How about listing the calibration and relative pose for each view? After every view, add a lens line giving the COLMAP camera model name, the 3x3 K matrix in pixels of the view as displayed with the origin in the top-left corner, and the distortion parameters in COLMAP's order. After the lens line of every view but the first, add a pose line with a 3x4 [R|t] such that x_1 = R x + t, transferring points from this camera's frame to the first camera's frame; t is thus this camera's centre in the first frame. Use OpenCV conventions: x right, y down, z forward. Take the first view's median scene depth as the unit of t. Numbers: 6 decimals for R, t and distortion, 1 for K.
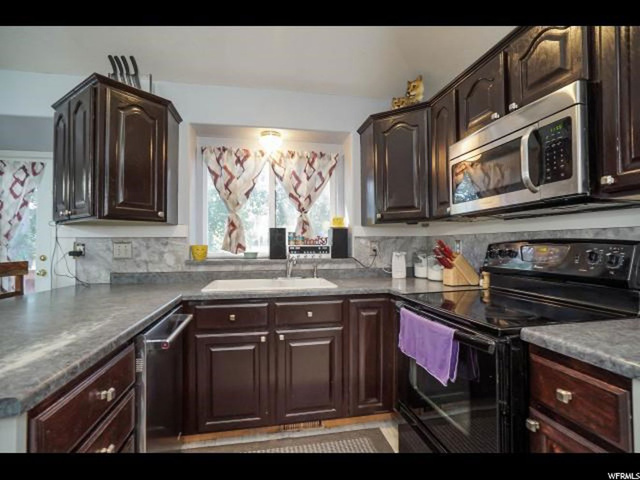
lens RADIAL K [[315.5, 0, 318.9], [0, 315.5, 238.9], [0, 0, 1]] dist [-0.028534, 0.001393]
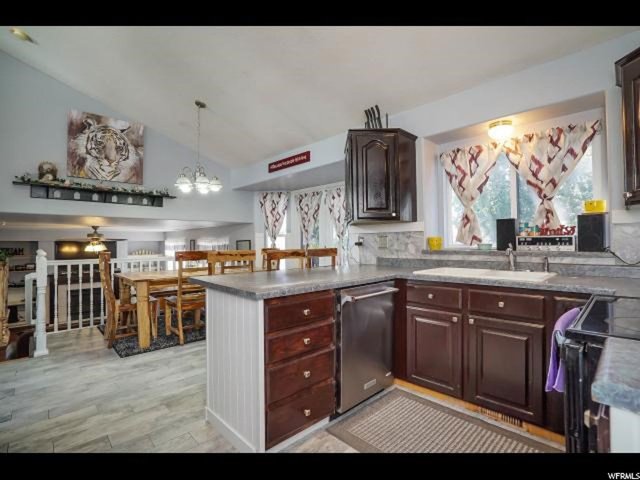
lens RADIAL K [[307.8, 0, 326.2], [0, 307.8, 235.8], [0, 0, 1]] dist [-0.025681, 0.001365]
pose [[0.563547, -0.018504, -0.825877, 0.335729], [0.021018, 0.999747, -0.008057, 0.014110], [0.825816, -0.012818, 0.563793, 0.005490]]
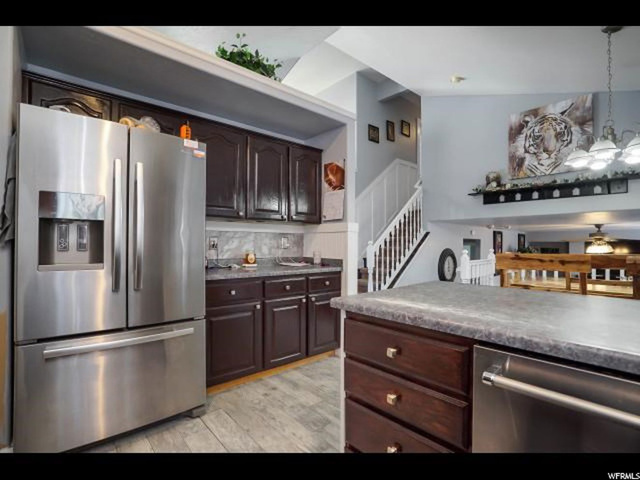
lens RADIAL K [[307.8, 0, 321.9], [0, 307.8, 239.6], [0, 0, 1]] dist [-0.025681, 0.001365]
pose [[-0.858746, -0.007294, -0.512350, 0.043147], [0.009340, 0.999510, -0.029883, 0.030439], [0.512317, -0.030447, -0.858257, 0.646211]]
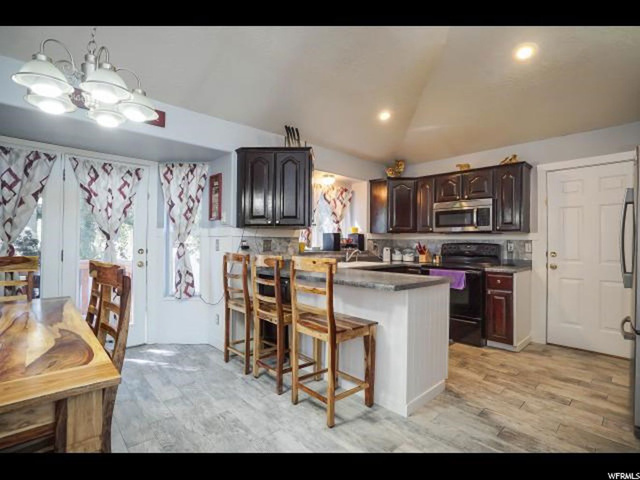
lens RADIAL K [[307.8, 0, 323.7], [0, 307.8, 241.3], [0, 0, 1]] dist [-0.025681, 0.001365]
pose [[0.847068, 0.016171, 0.531238, -1.080678], [-0.023599, 0.999696, 0.007200, -0.000185], [-0.530960, -0.018635, 0.847192, -0.387987]]
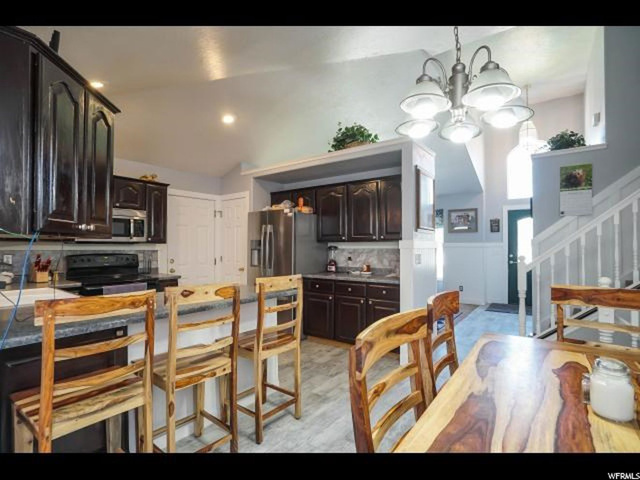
lens RADIAL K [[315.5, 0, 322.5], [0, 315.5, 242.8], [0, 0, 1]] dist [-0.028534, 0.001393]
pose [[-0.677030, 0.018595, 0.735720, -1.371218], [-0.009924, 0.999359, -0.034391, -0.008779], [-0.735888, -0.030585, -0.676412, 0.806043]]
